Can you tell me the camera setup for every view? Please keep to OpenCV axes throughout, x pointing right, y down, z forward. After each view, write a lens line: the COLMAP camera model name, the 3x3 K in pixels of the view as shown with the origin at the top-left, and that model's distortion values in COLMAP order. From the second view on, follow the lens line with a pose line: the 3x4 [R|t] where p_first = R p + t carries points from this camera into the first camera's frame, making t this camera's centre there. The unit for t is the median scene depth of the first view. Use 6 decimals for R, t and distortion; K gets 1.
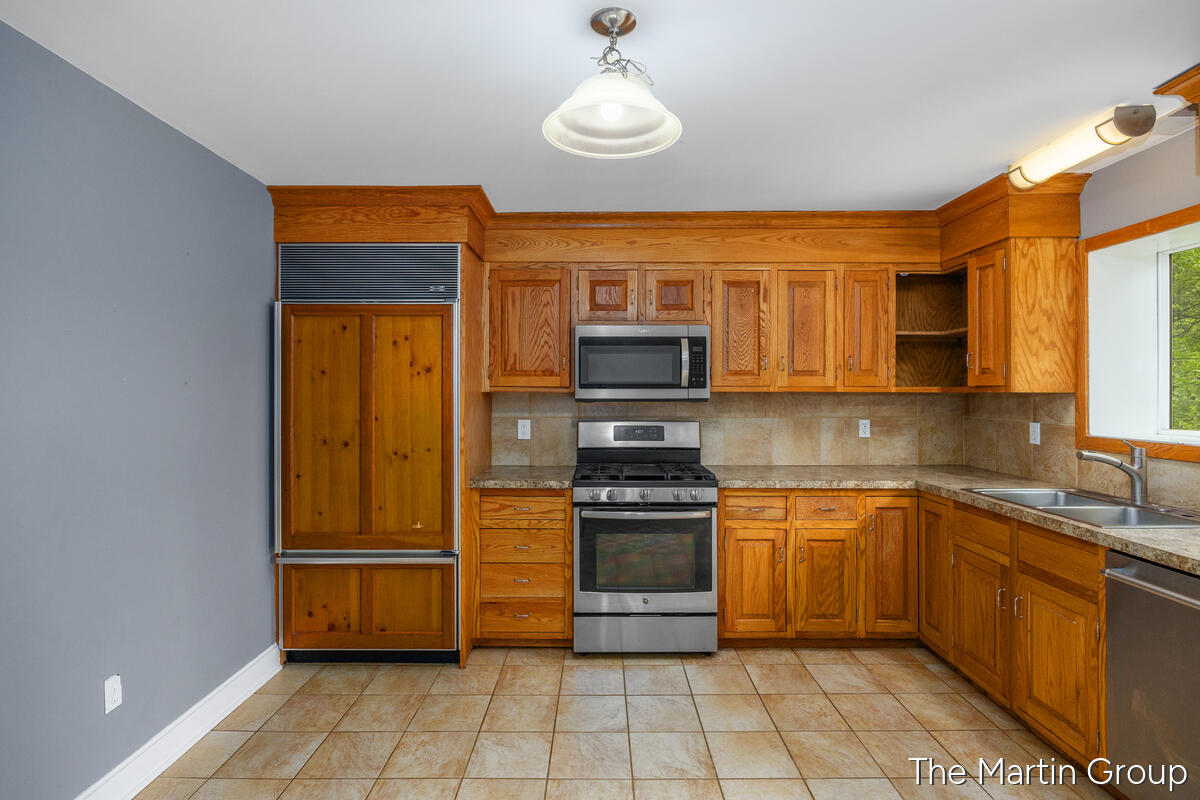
lens RADIAL K [[610.1, 0, 598.5], [0, 610.1, 391.1], [0, 0, 1]] dist [-0.008762, 0.001334]
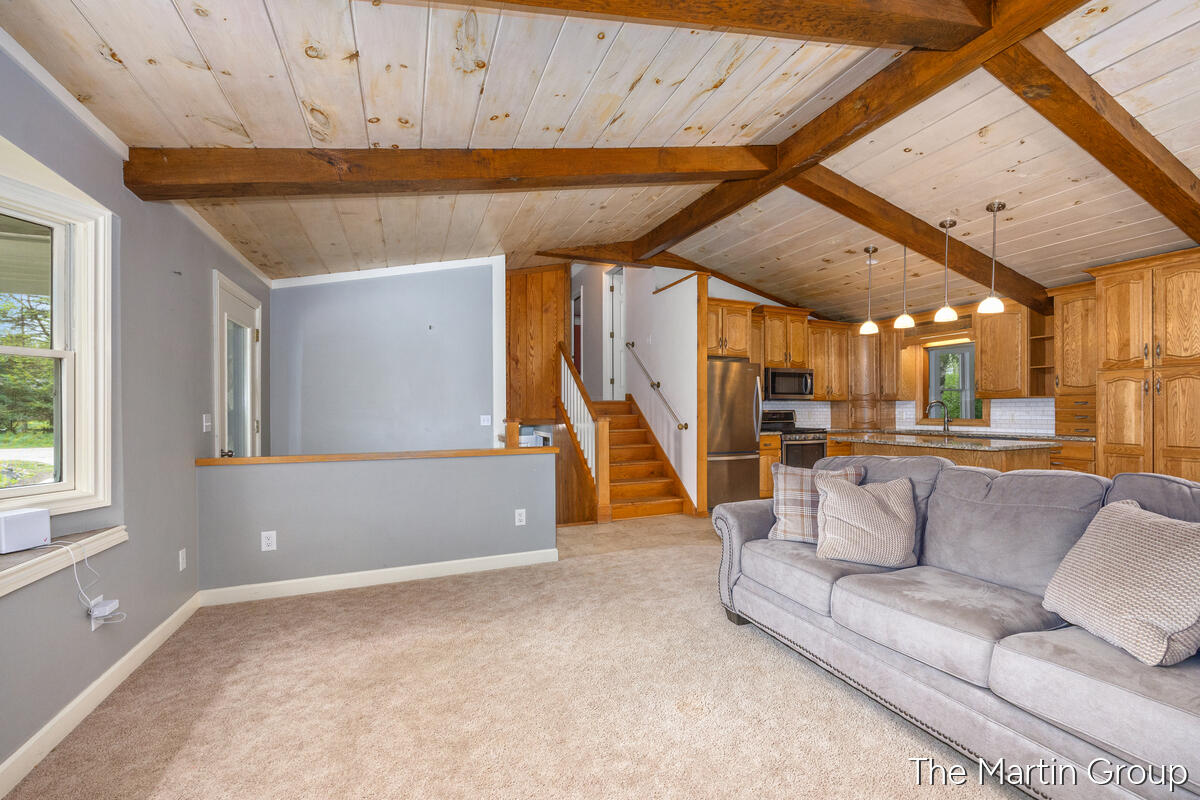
lens RADIAL K [[485.9, 0, 600.9], [0, 485.9, 410.0], [0, 0, 1]] dist [-0.001634, -0.000282]
pose [[0.919492, 0.003932, 0.393088, -1.502364], [-0.004312, 0.999991, 0.000083, 0.066480], [-0.393084, -0.001772, 0.919501, -0.510186]]
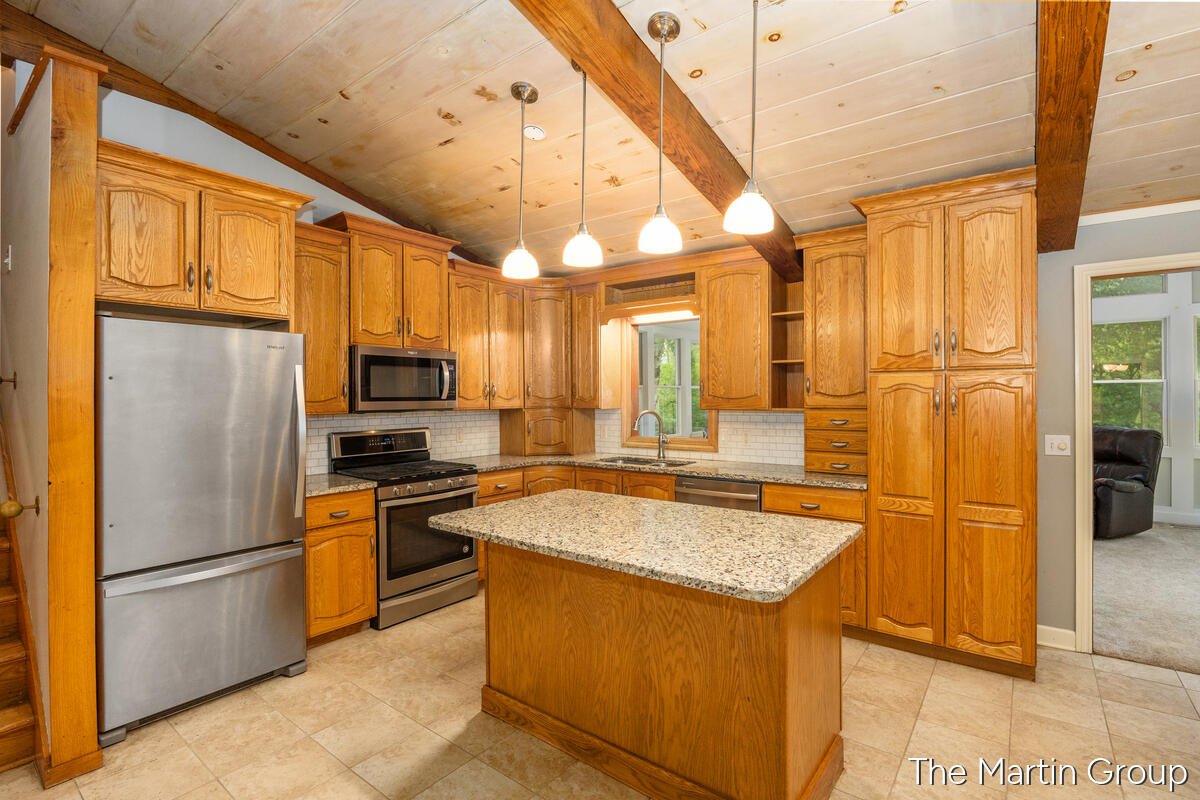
lens RADIAL K [[555.8, 0, 611.8], [0, 555.8, 399.7], [0, 0, 1]] dist [-0.014937, 0.000653]
pose [[0.594854, -0.002655, 0.803830, -0.636177], [-0.000877, 0.999992, 0.003952, -0.010922], [-0.803834, -0.003056, 0.594846, 0.020231]]
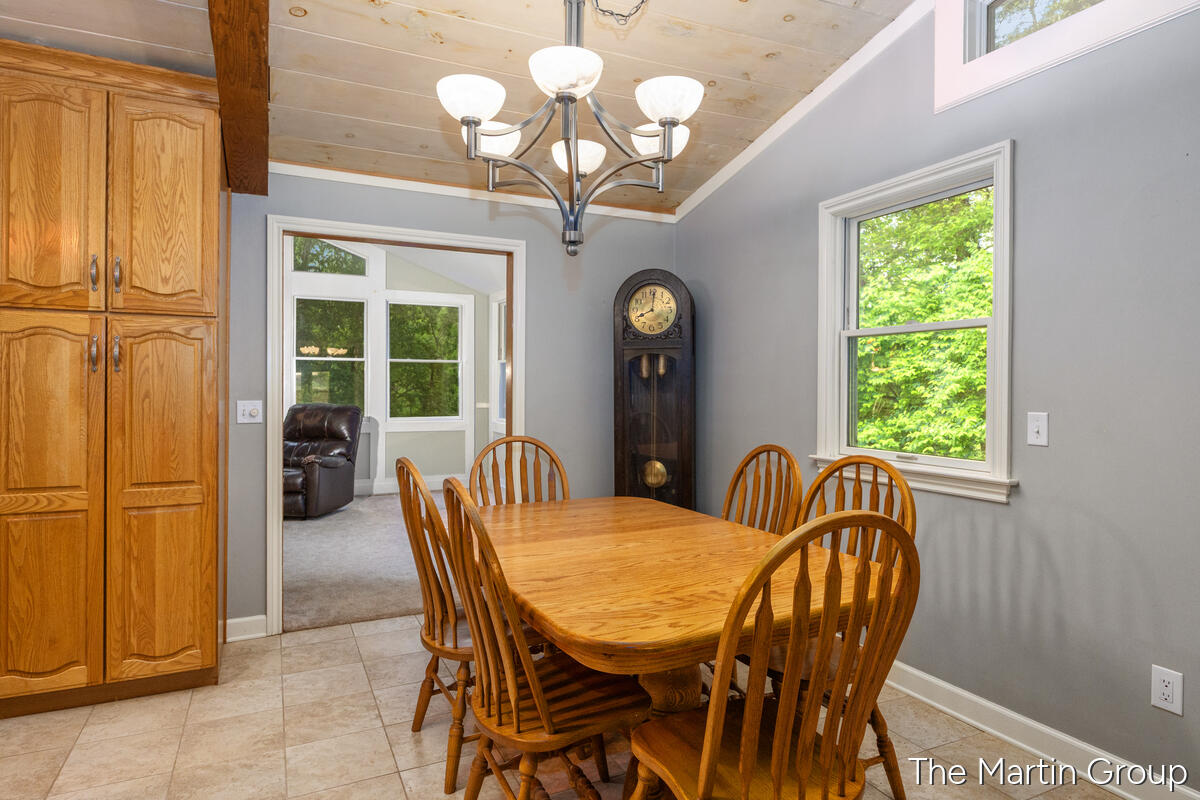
lens RADIAL K [[692.1, 0, 602.4], [0, 692.1, 388.5], [0, 0, 1]] dist [-0.003164, 0.000521]
pose [[-0.449488, -0.005783, 0.893268, -0.610764], [-0.011428, 0.999934, 0.000723, 0.030159], [-0.893213, -0.009883, -0.449525, -0.043324]]
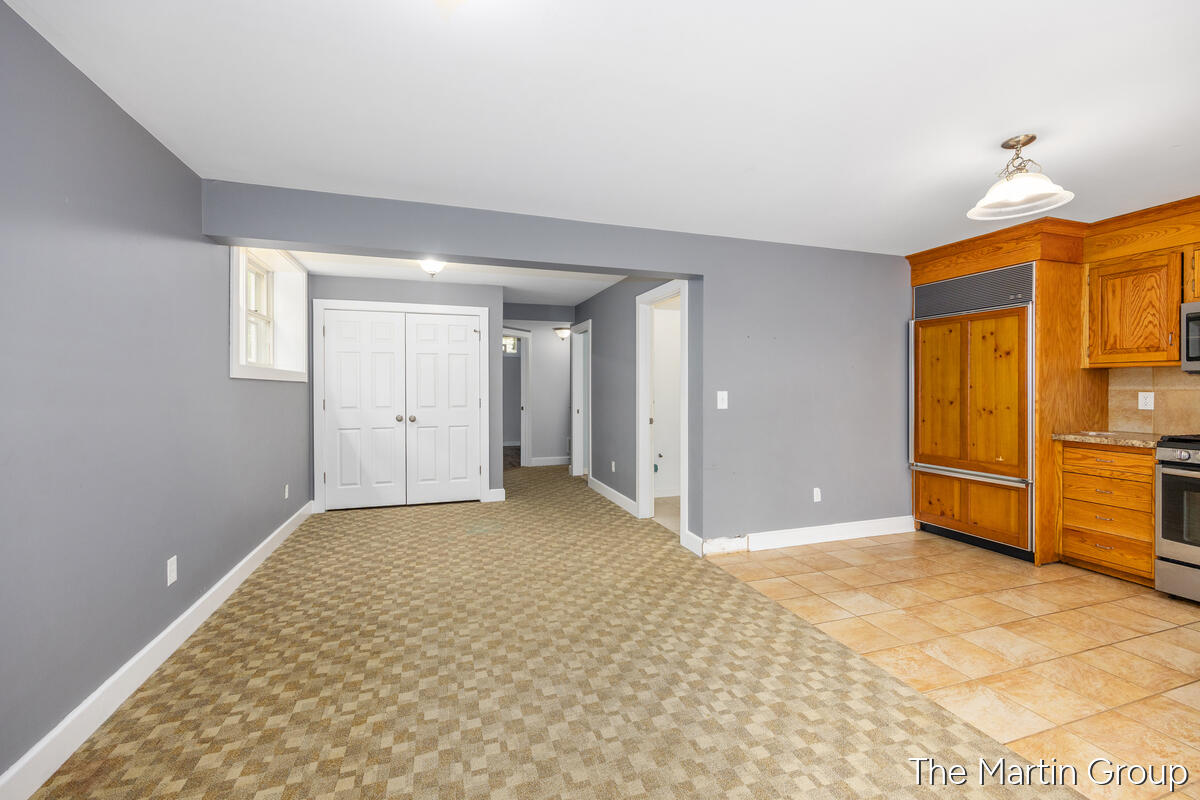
lens RADIAL K [[485.9, 0, 594.8], [0, 485.9, 391.5], [0, 0, 1]] dist [-0.001634, -0.000282]
pose [[0.306920, 0.006364, -0.951714, 0.506016], [0.005558, 0.999949, 0.008478, 0.039667], [0.951719, -0.007891, 0.306869, -0.290377]]
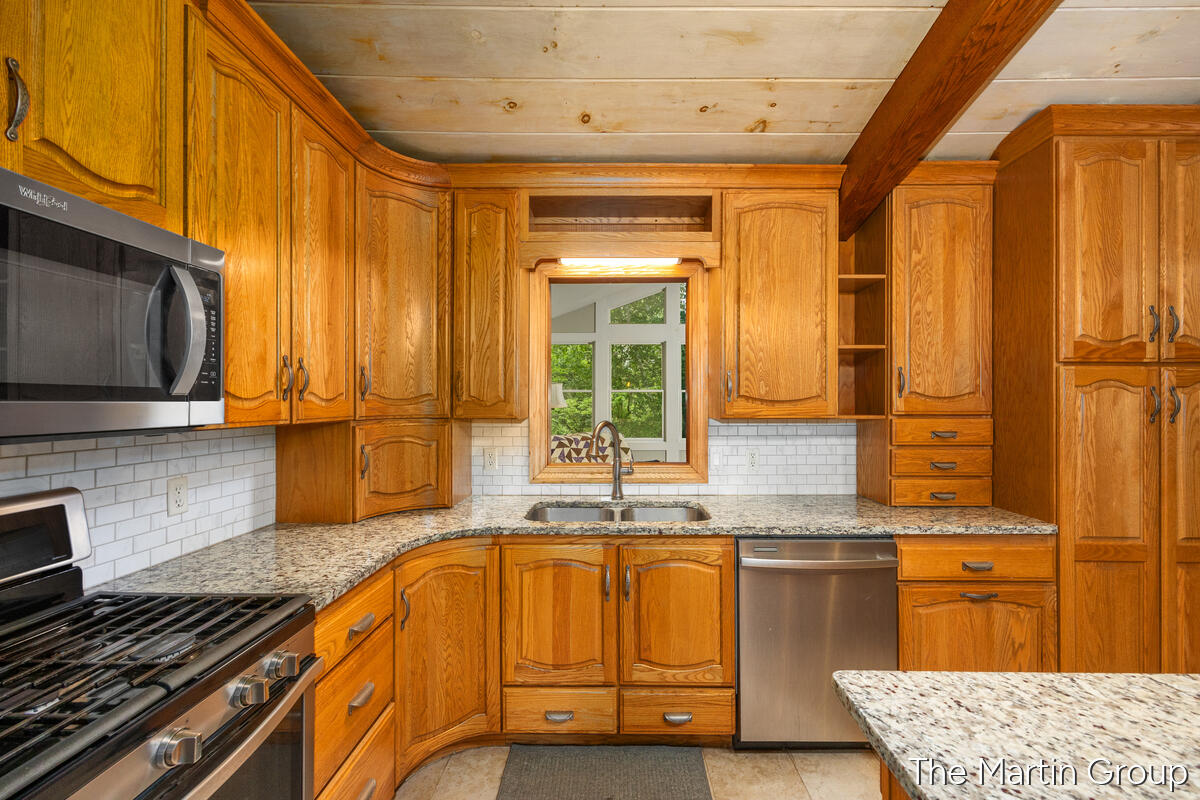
lens RADIAL K [[485.9, 0, 606.7], [0, 485.9, 401.9], [0, 0, 1]] dist [-0.001634, -0.000282]
pose [[0.007911, 0.006895, 0.999945, -0.173003], [-0.004239, 0.999967, -0.006862, -0.001669], [-0.999960, -0.004185, 0.007940, 0.789364]]
